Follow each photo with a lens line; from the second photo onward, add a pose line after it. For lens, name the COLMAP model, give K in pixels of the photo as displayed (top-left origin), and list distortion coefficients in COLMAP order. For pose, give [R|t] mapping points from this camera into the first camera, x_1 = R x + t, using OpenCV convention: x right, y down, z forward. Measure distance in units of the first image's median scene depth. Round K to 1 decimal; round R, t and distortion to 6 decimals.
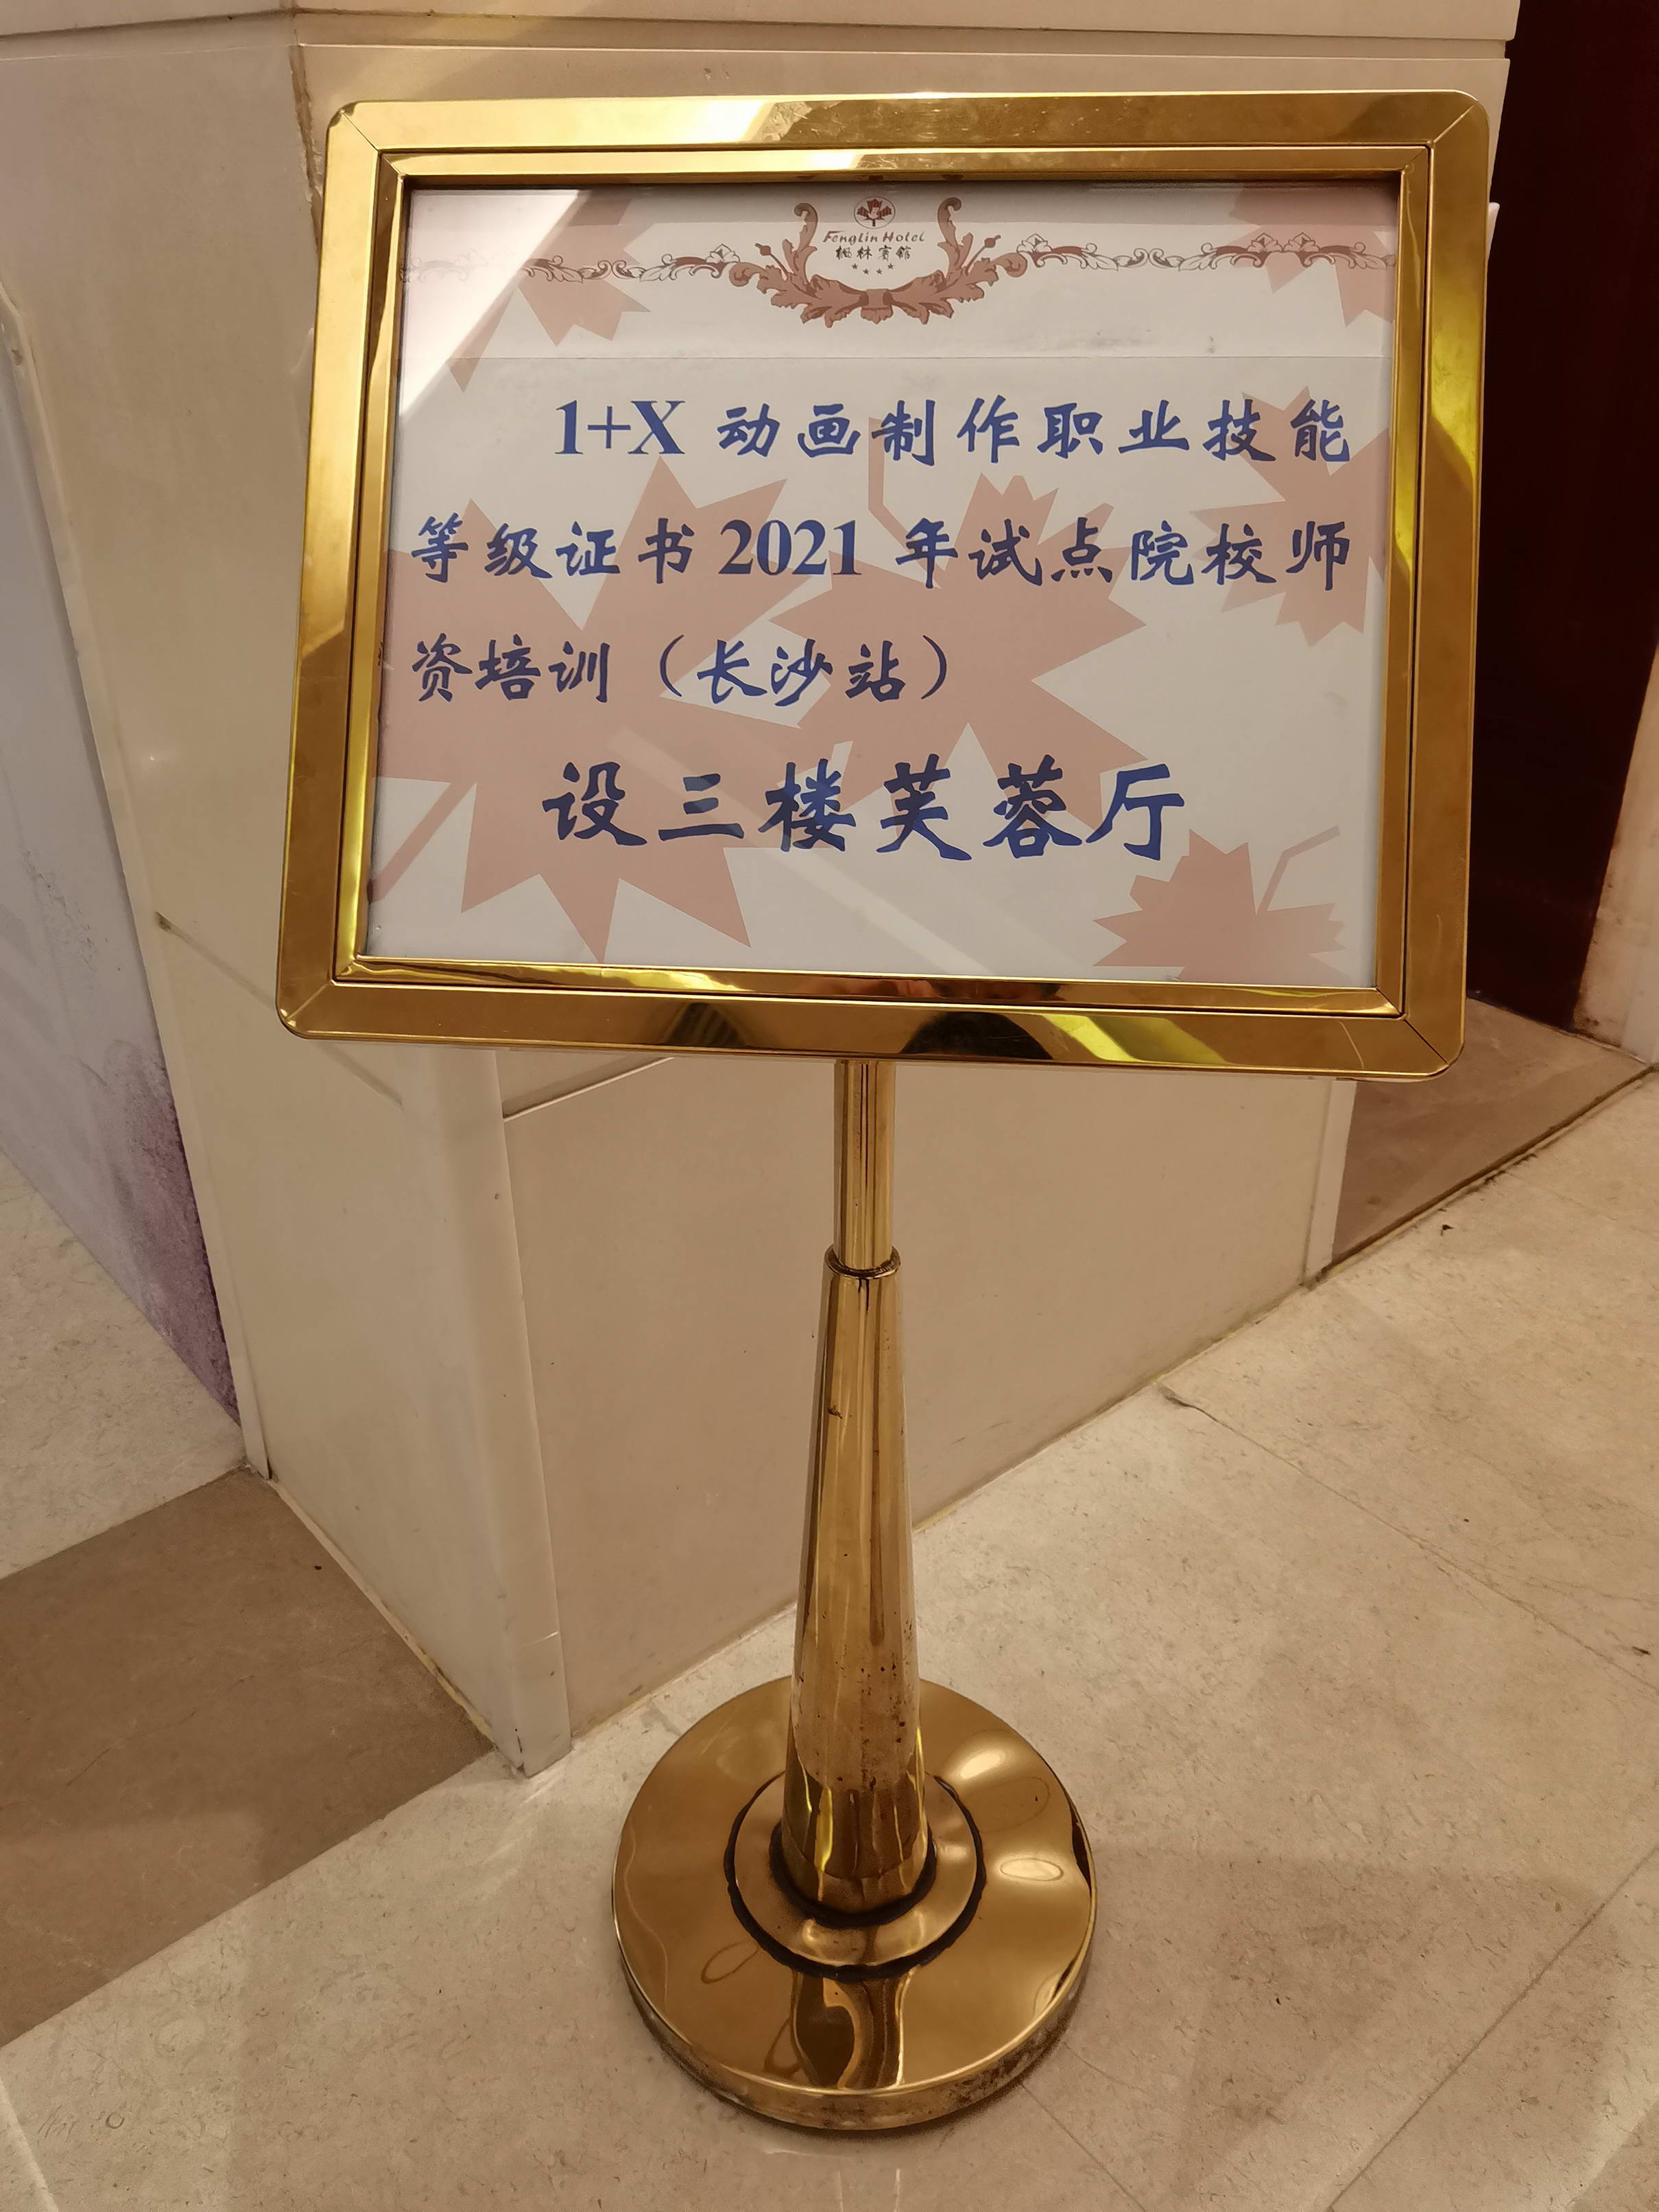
lens RADIAL K [[1737.8, 0, 832.8], [0, 1737.8, 1100.1], [0, 0, 1]] dist [0.021240, -0.010347]
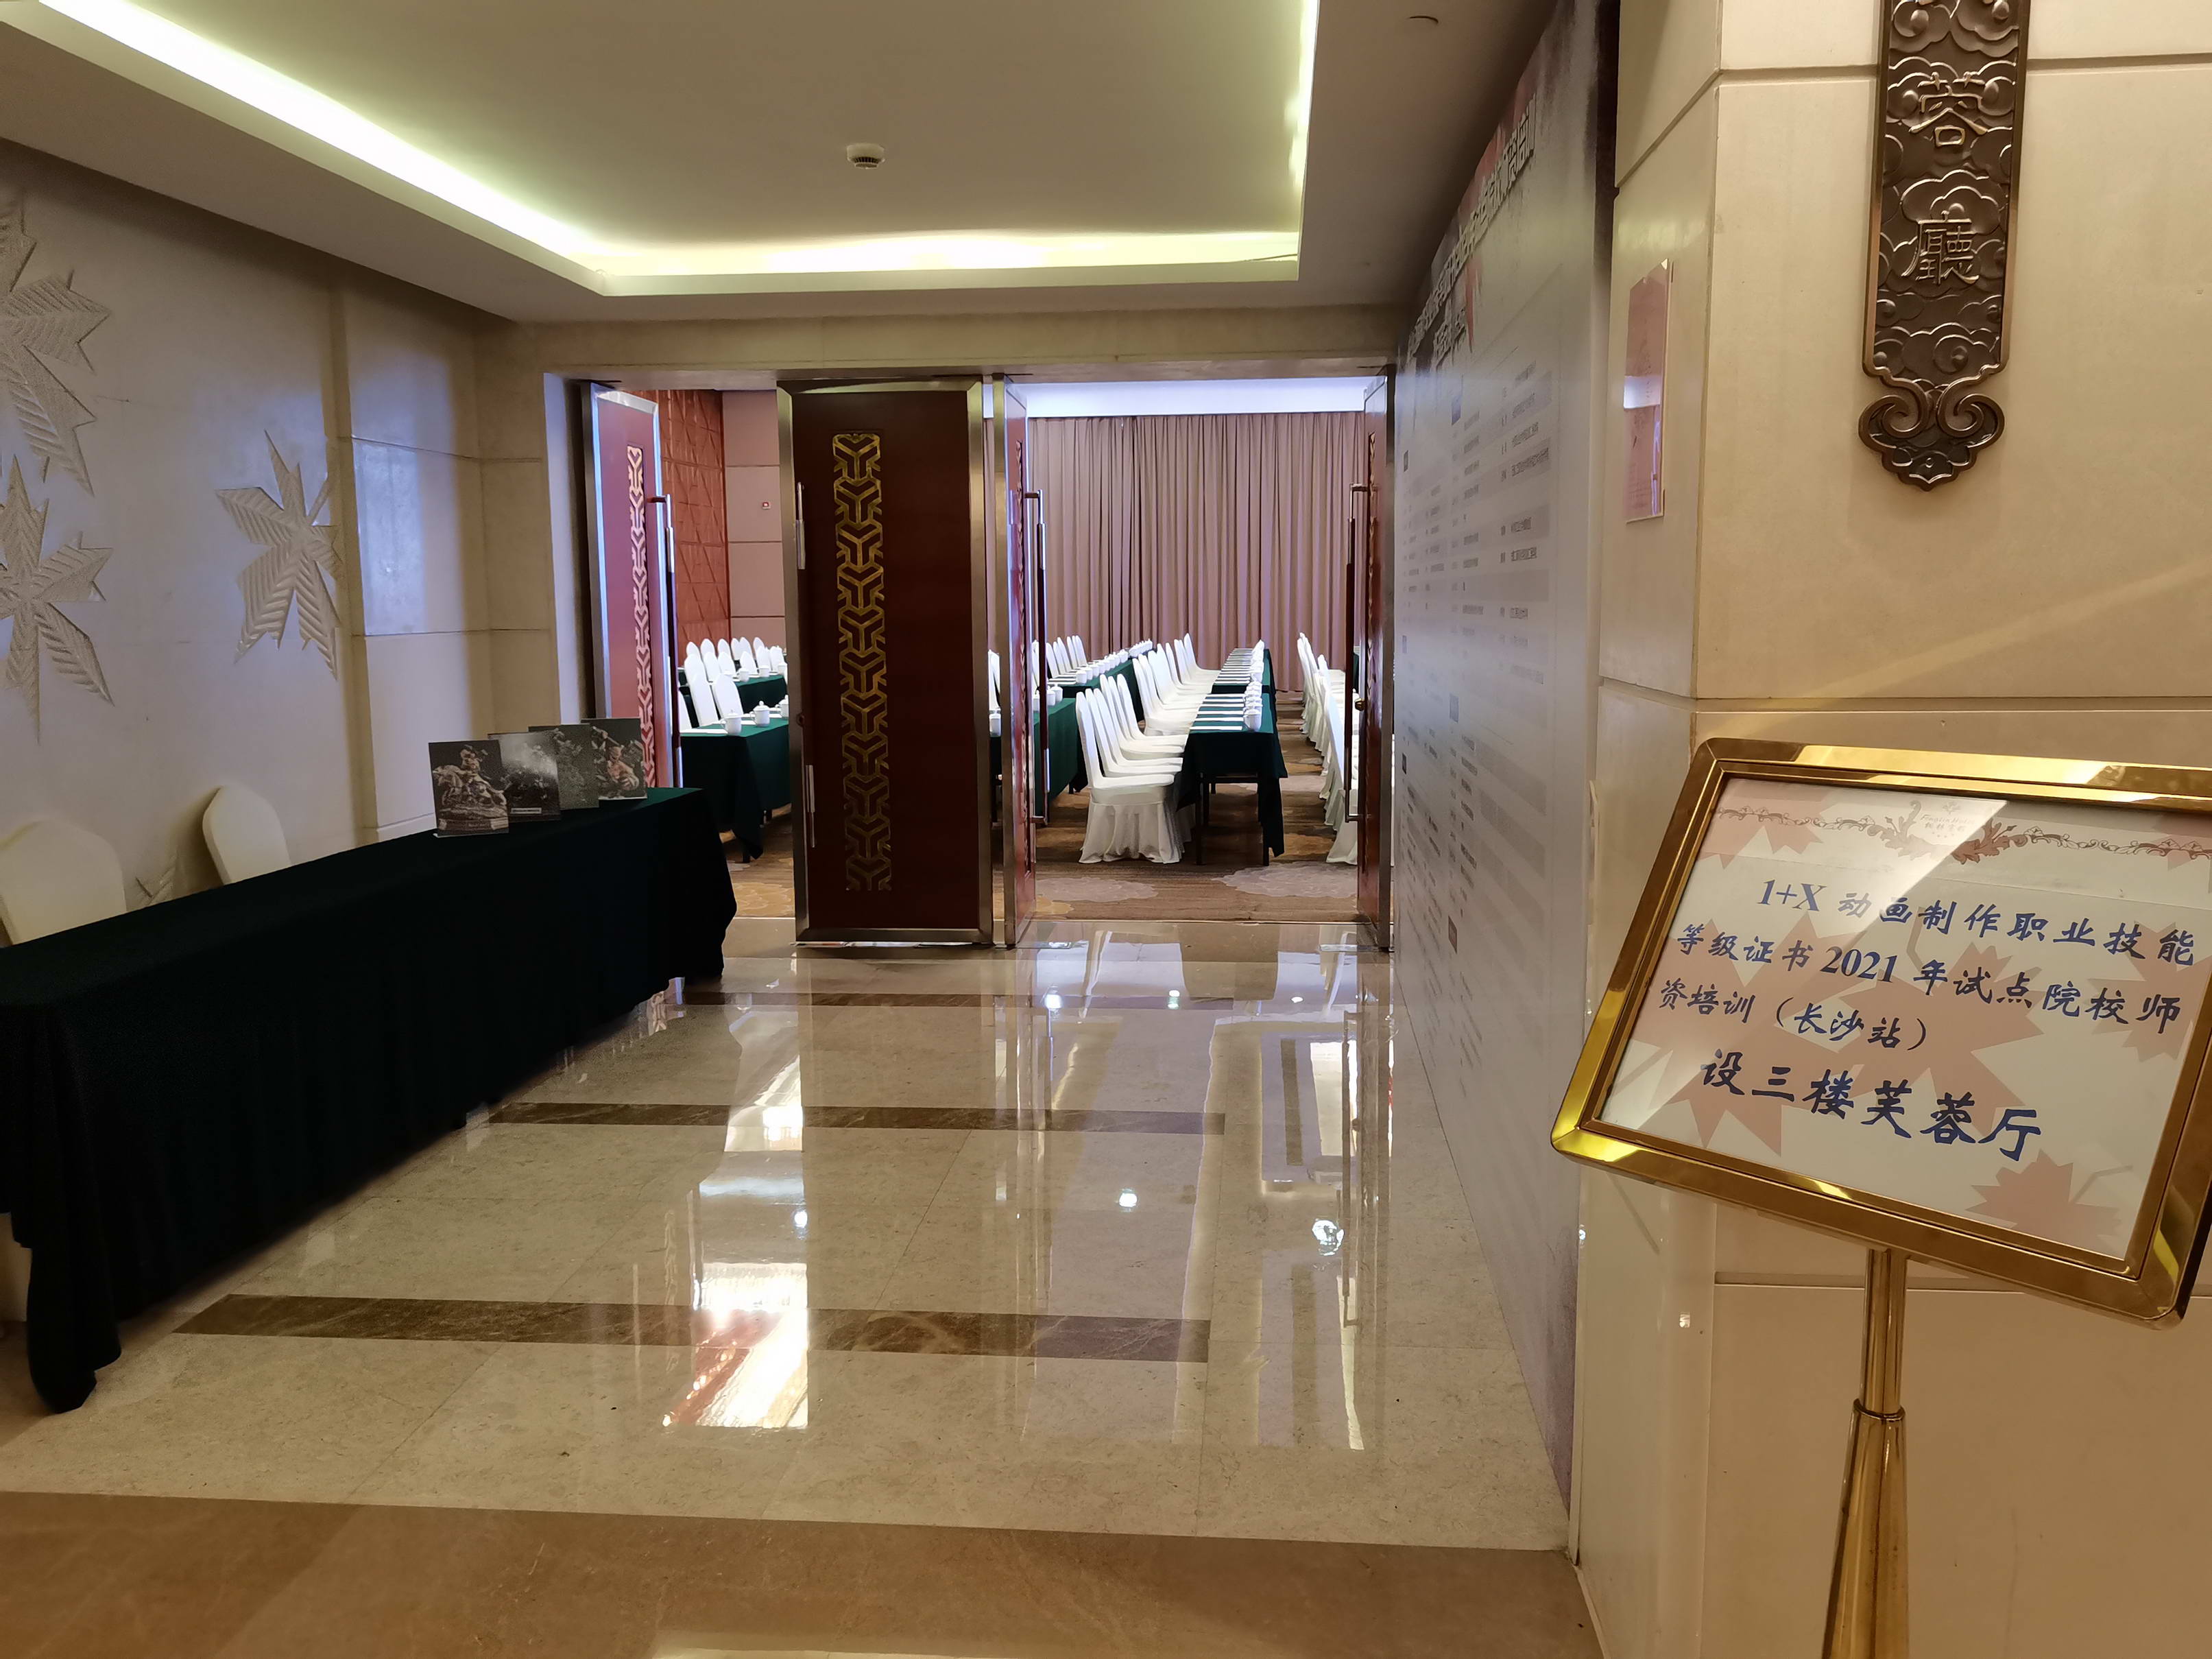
lens RADIAL K [[1737.8, 0, 1108.2], [0, 1737.8, 828.2], [0, 0, 1]] dist [0.021240, -0.010347]
pose [[0.702867, 0.095042, -0.704944, 0.734380], [-0.342074, 0.914077, -0.217828, 0.245630], [0.623670, 0.394247, 0.674986, -0.864858]]
